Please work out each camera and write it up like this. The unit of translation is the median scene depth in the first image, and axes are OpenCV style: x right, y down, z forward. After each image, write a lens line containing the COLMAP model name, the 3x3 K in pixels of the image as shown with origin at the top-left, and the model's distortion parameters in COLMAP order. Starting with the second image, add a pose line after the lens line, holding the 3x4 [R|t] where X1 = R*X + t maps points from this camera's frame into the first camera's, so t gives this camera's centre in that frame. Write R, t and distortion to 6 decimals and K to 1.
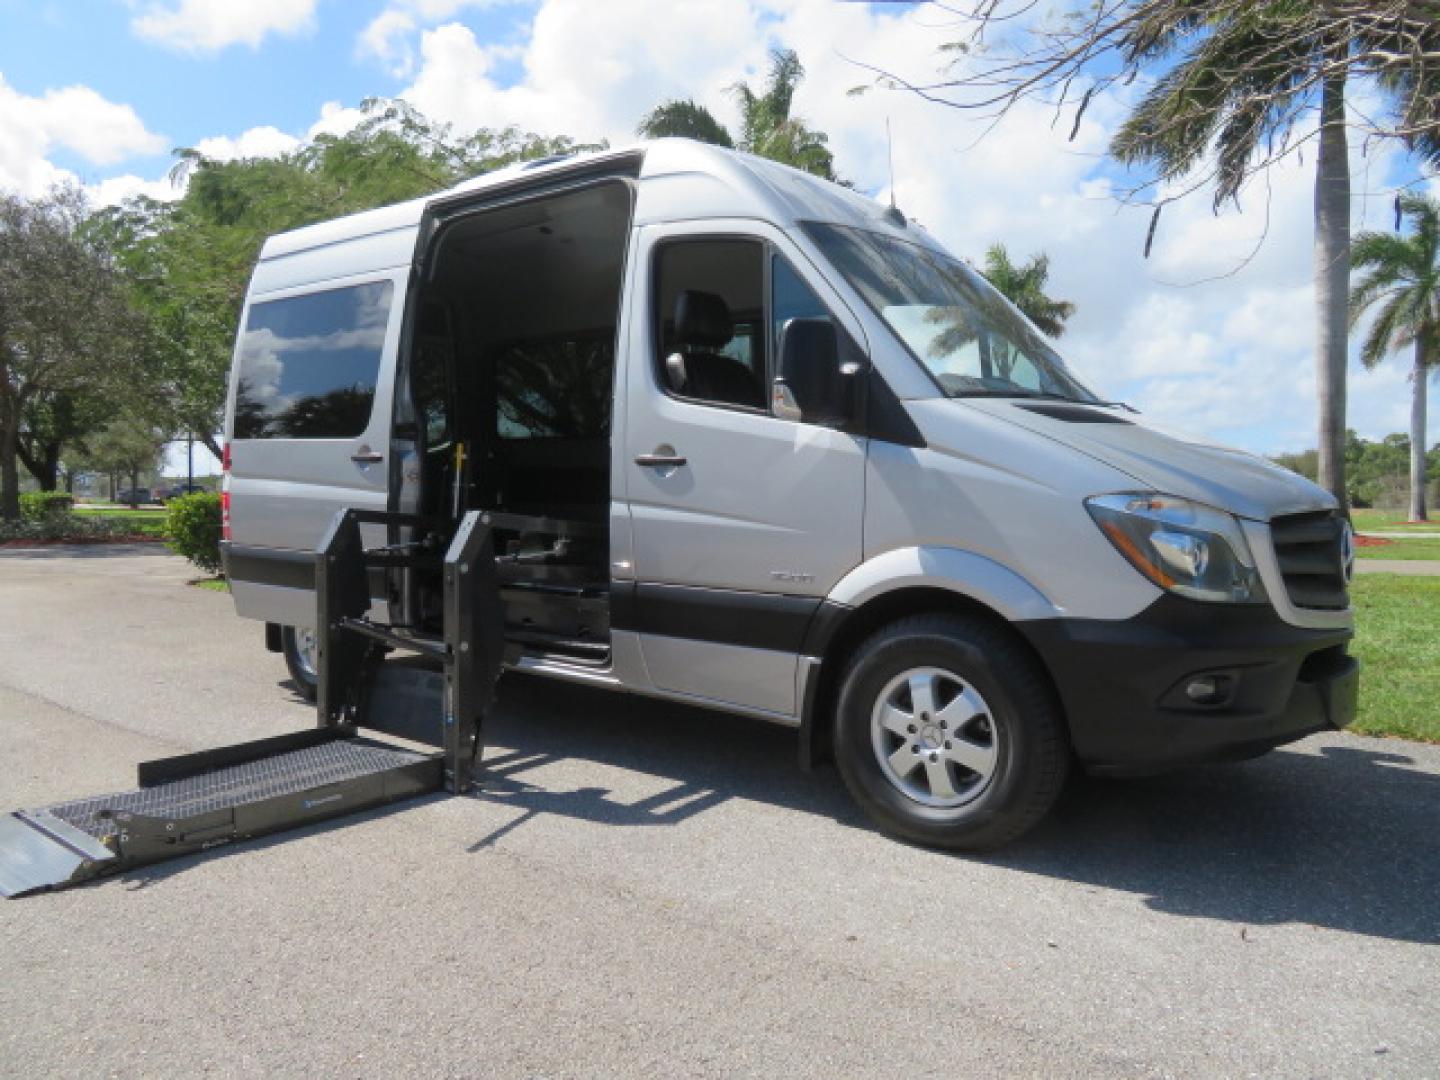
lens RADIAL K [[1031.6, 0, 725.9], [0, 1031.6, 529.3], [0, 0, 1]] dist [-0.021966, 0.015037]
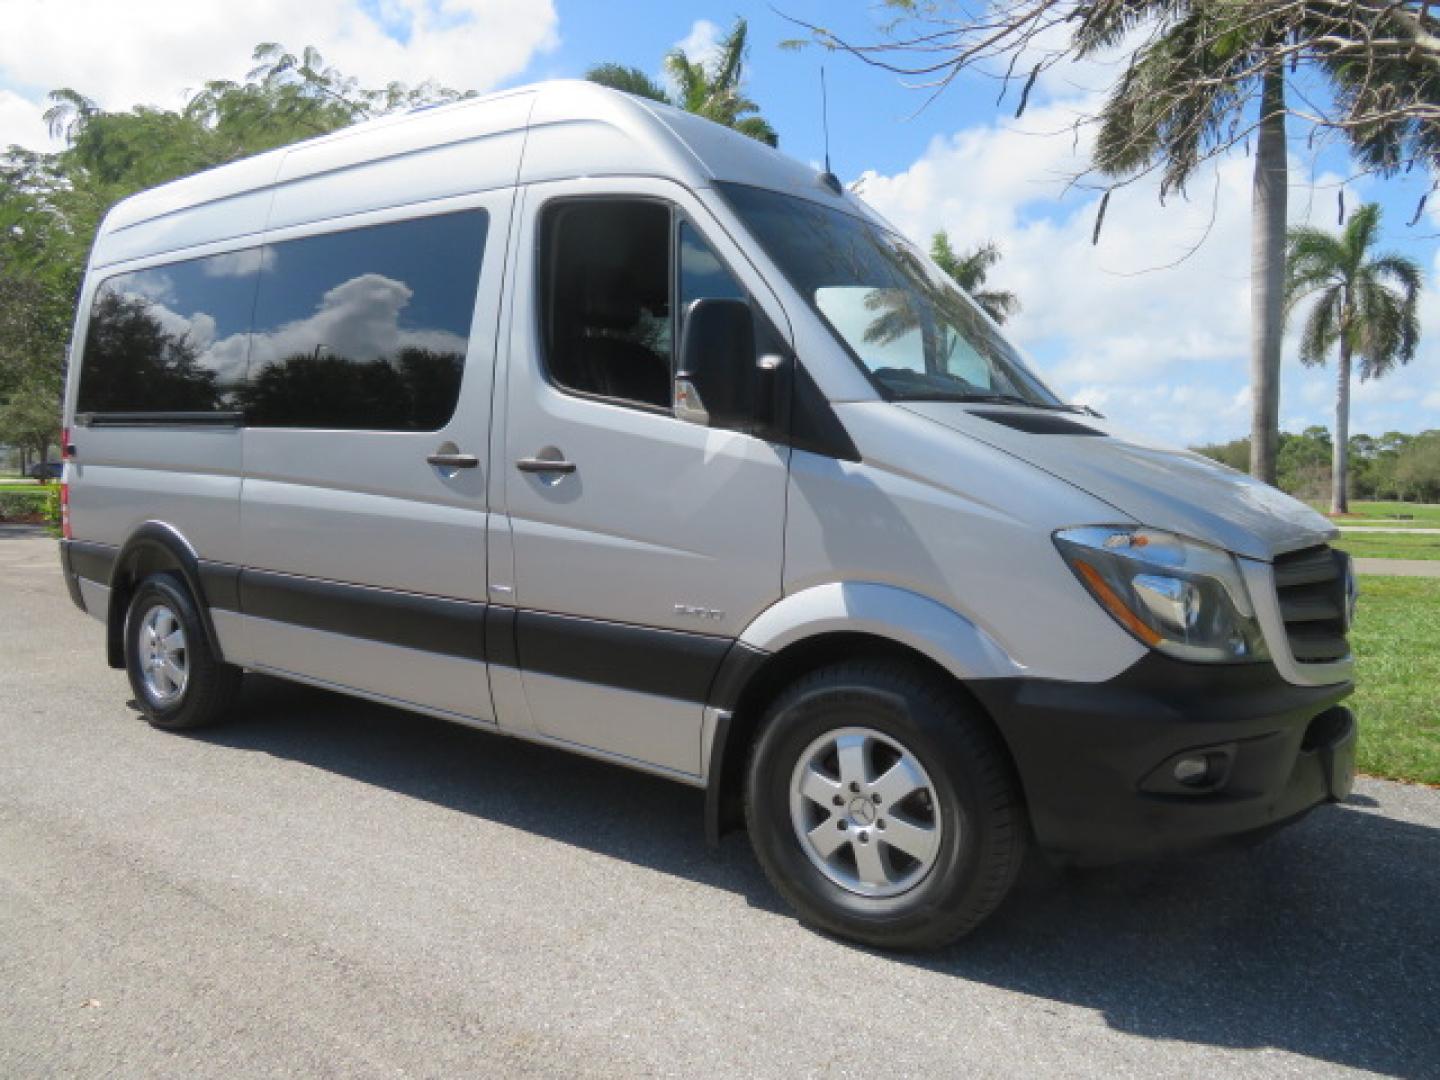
lens RADIAL K [[1031.6, 0, 724.3], [0, 1031.6, 534.6], [0, 0, 1]] dist [-0.021966, 0.015037]
pose [[0.998180, 0.010927, 0.059310, 0.036879], [-0.012293, 0.999666, 0.022723, -0.036719], [-0.059042, -0.023410, 0.997981, 0.179570]]
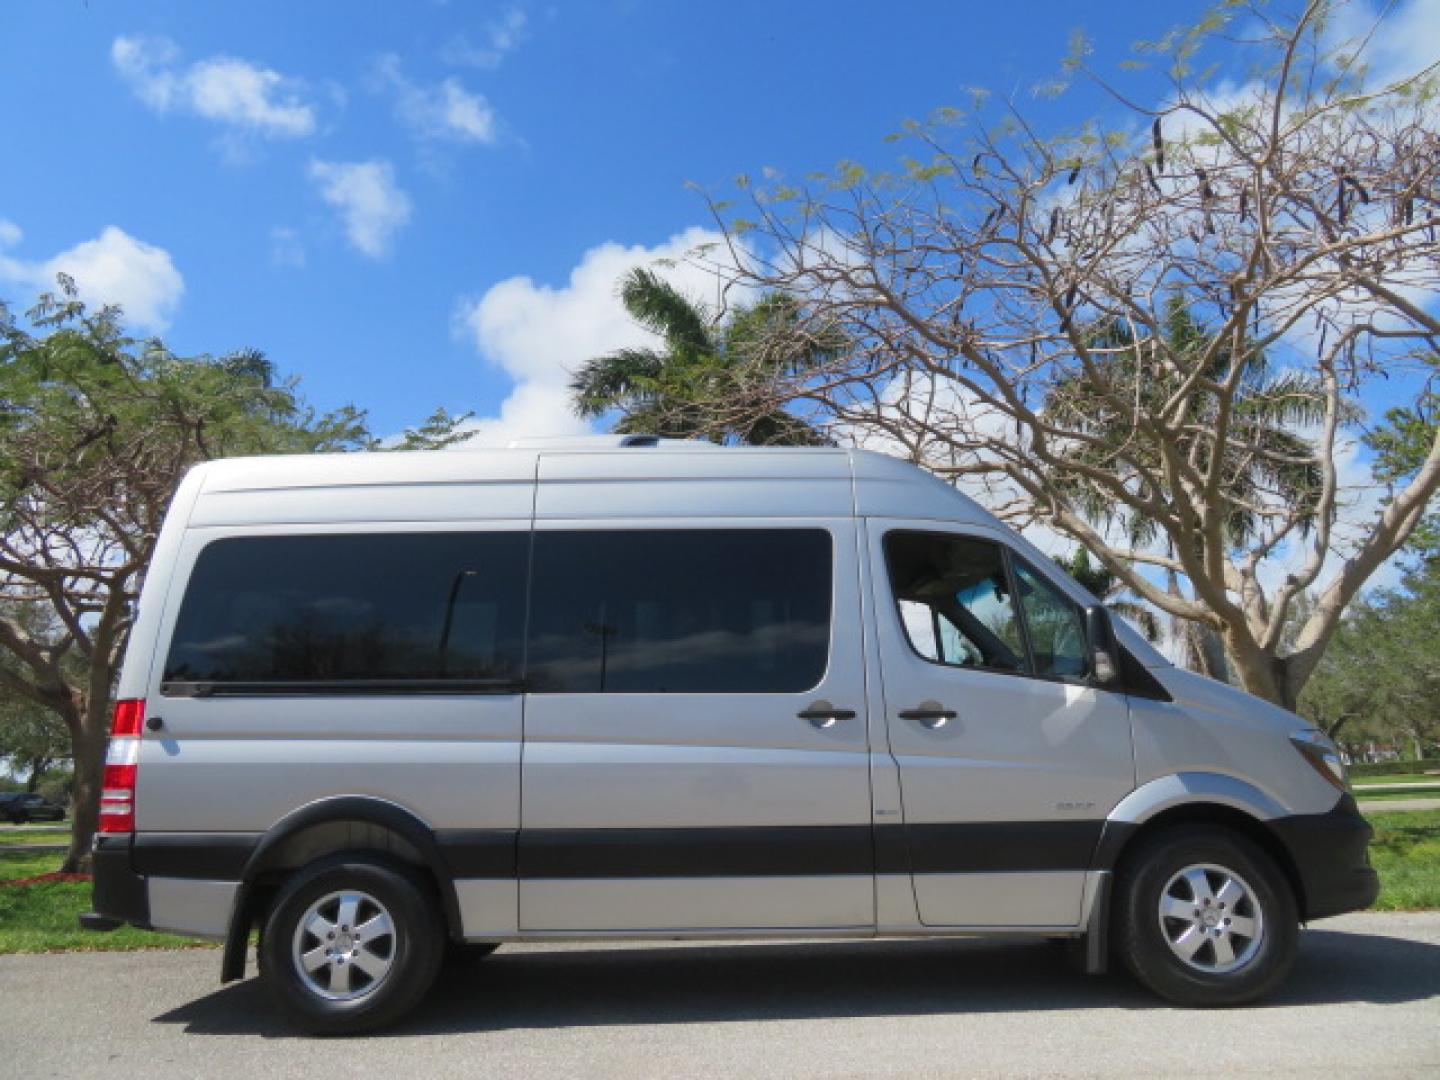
lens RADIAL K [[1031.6, 0, 721.2], [0, 1031.6, 527.1], [0, 0, 1]] dist [-0.021966, 0.015037]
pose [[0.778769, 0.124438, 0.614844, -1.136816], [0.053612, 0.963339, -0.262874, 0.026497], [-0.625015, 0.237681, 0.743548, 0.269570]]
